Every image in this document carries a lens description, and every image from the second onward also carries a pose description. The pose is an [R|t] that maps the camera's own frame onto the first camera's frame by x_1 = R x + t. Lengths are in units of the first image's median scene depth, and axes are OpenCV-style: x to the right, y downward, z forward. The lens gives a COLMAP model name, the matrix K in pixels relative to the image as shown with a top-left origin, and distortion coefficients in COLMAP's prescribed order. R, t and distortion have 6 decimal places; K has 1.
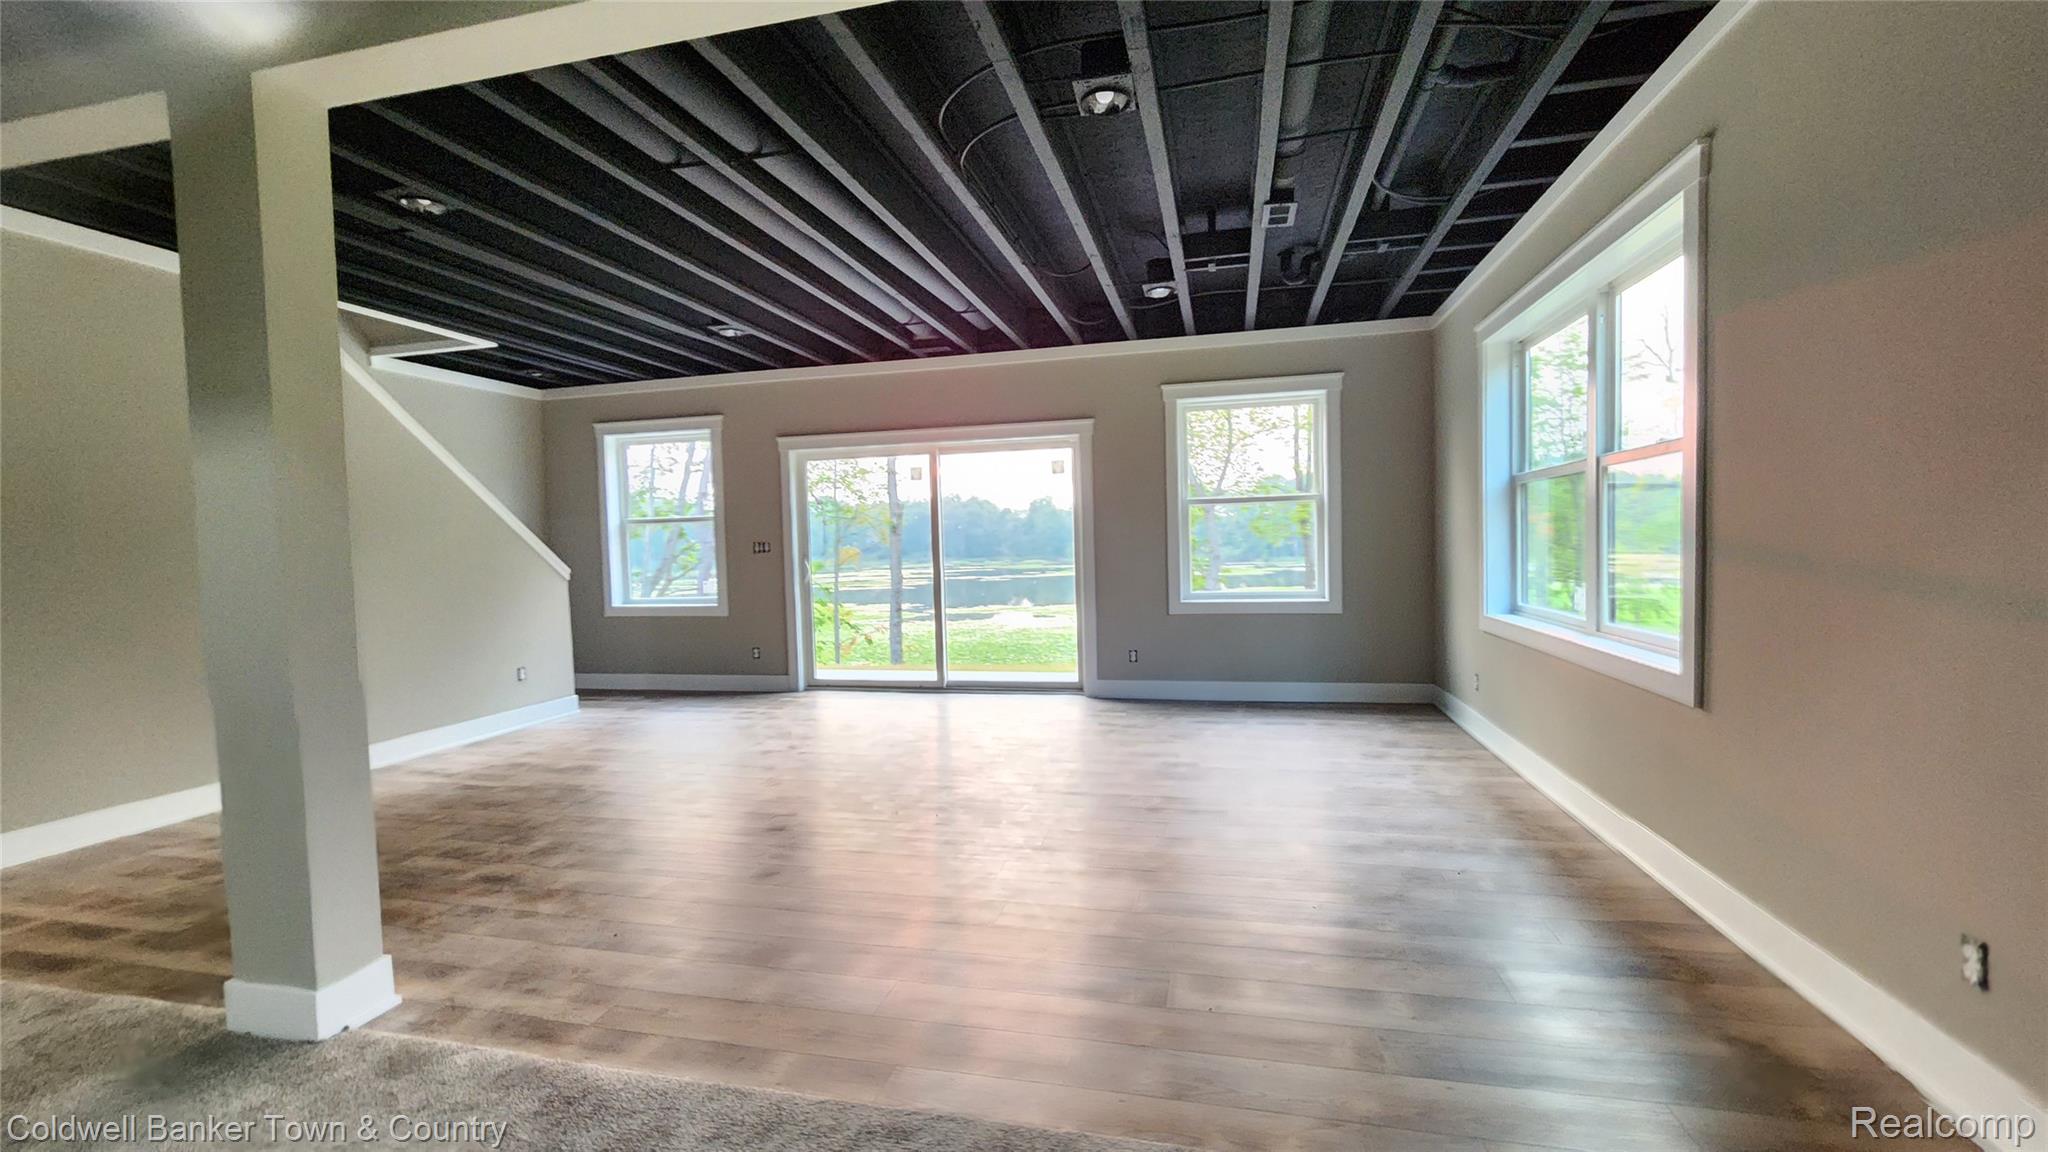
lens RADIAL K [[844.7, 0, 1024.0], [0, 844.7, 576.0], [0, 0, 1]] dist [0.000033, -0.000175]
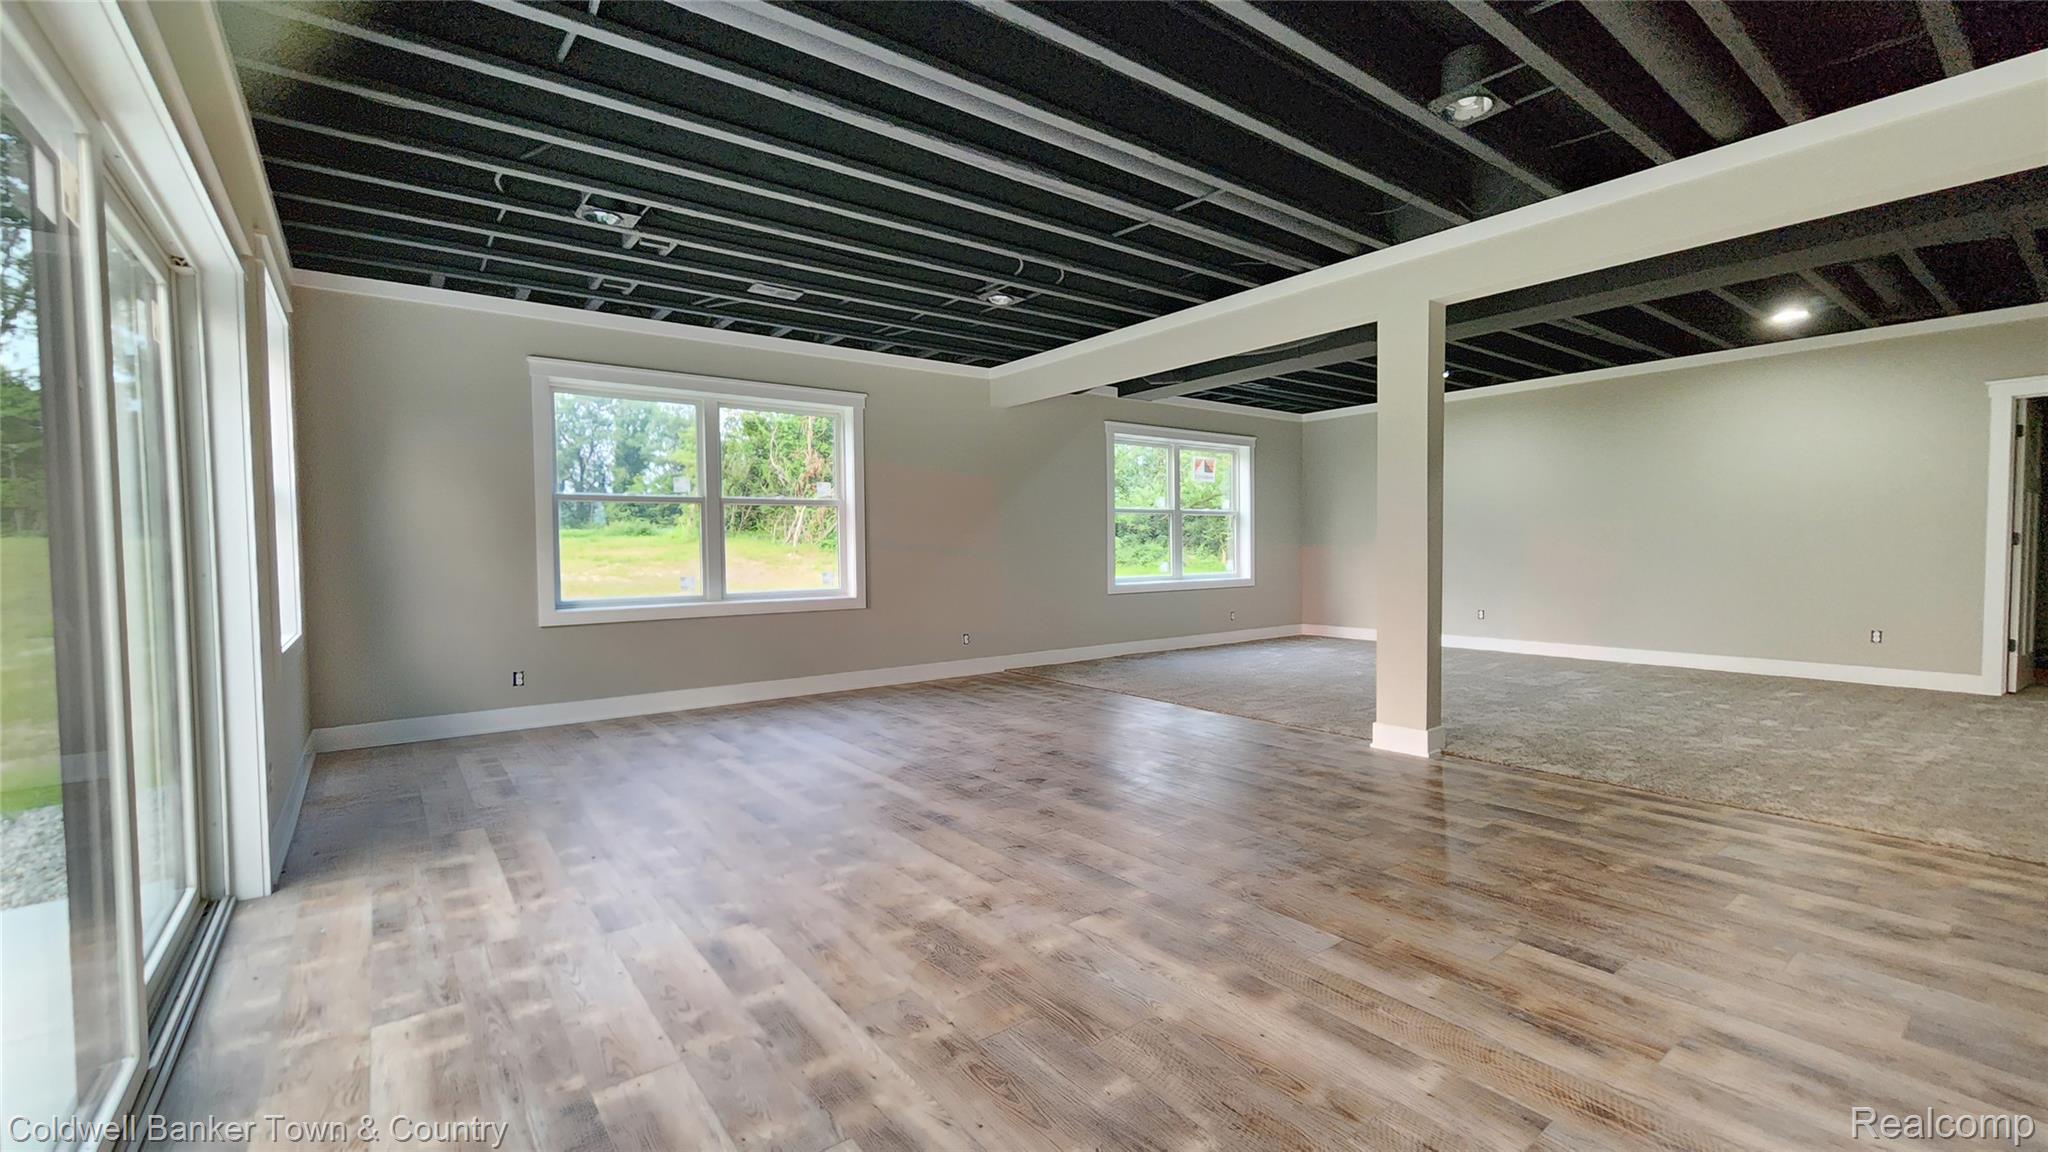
lens RADIAL K [[844.7, 0, 1024.0], [0, 844.7, 576.0], [0, 0, 1]] dist [0.000033, -0.000175]
pose [[-0.778600, 0.013937, 0.627365, -0.495864], [0.057297, 0.997156, 0.048957, -0.018318], [-0.624899, 0.074064, -0.777185, 1.106169]]
